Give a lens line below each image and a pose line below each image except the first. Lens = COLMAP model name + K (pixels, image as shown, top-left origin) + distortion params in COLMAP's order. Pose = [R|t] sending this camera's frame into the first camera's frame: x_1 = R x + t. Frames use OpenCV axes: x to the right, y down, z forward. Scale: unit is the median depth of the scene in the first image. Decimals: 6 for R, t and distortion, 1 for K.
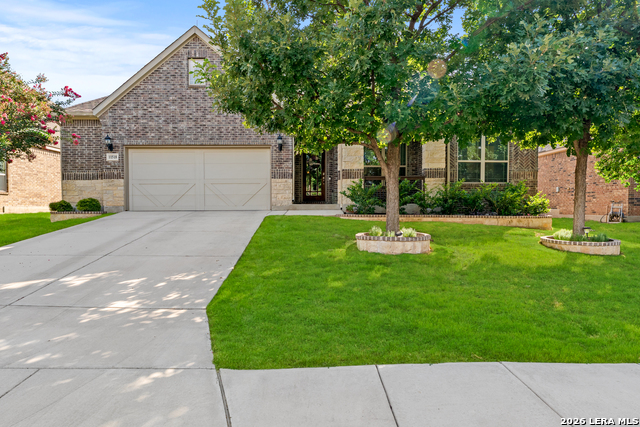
lens RADIAL K [[396.2, 0, 319.4], [0, 396.2, 213.7], [0, 0, 1]] dist [-0.000237, 0.003220]
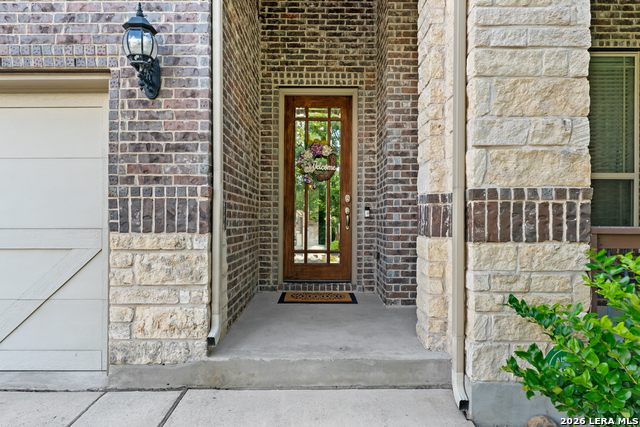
lens RADIAL K [[396.2, 0, 320.4], [0, 396.2, 213.0], [0, 0, 1]] dist [-0.000237, 0.003220]
pose [[0.999861, 0.005141, -0.015846, -0.007545], [-0.005564, 0.999626, -0.026757, -0.093105], [0.015703, 0.026841, 0.999516, 0.794178]]
